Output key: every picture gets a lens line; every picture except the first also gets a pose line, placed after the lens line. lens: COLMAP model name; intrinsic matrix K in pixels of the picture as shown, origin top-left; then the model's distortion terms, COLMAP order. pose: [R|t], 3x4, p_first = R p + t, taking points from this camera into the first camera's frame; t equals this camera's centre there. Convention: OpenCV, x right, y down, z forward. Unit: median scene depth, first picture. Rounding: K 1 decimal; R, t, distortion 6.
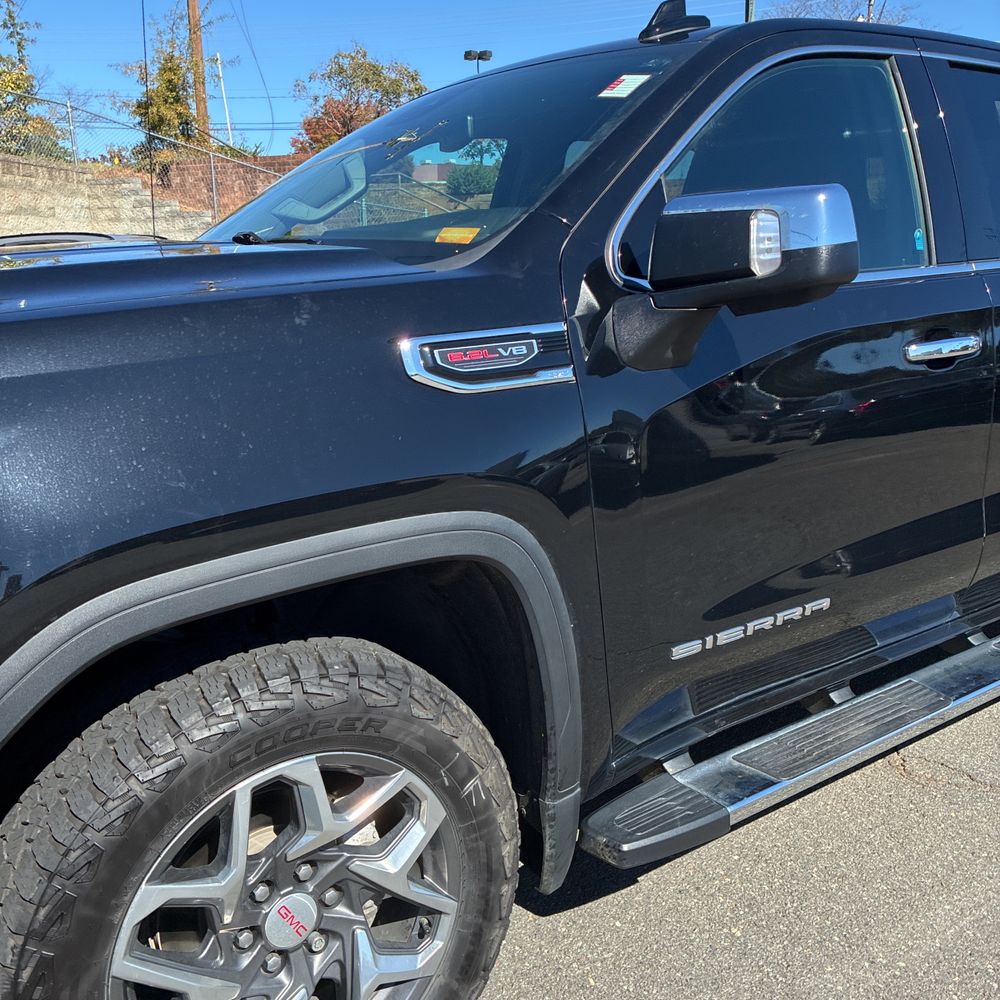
lens RADIAL K [[1016.3, 0, 497.9], [0, 1016.3, 483.9], [0, 0, 1]] dist [0.020196, 0.005701]
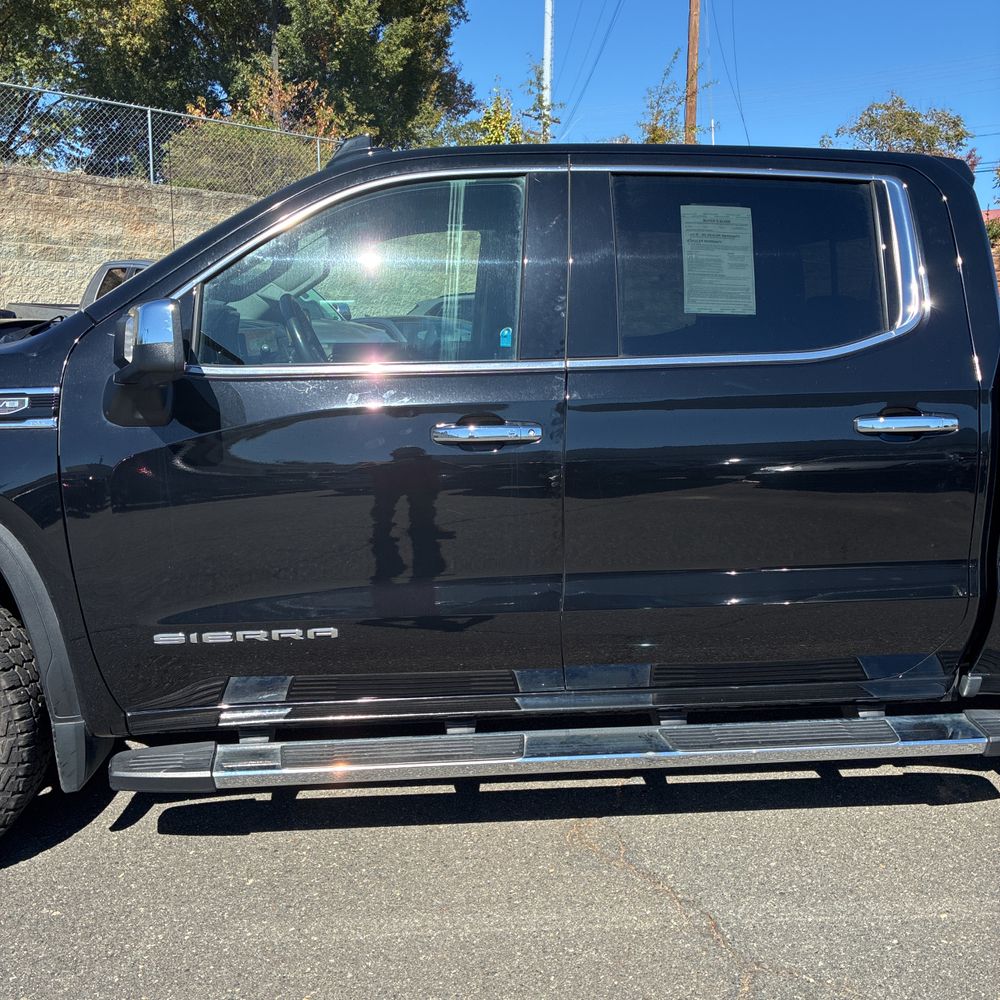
lens RADIAL K [[1020.1, 0, 524.4], [0, 1020.1, 512.6], [0, 0, 1]] dist [0.021539, 0.013109]
pose [[0.871073, 0.117944, -0.476782, 1.338941], [-0.128355, 0.991669, 0.010812, -0.082290], [0.474085, 0.051780, 0.878955, 0.042875]]
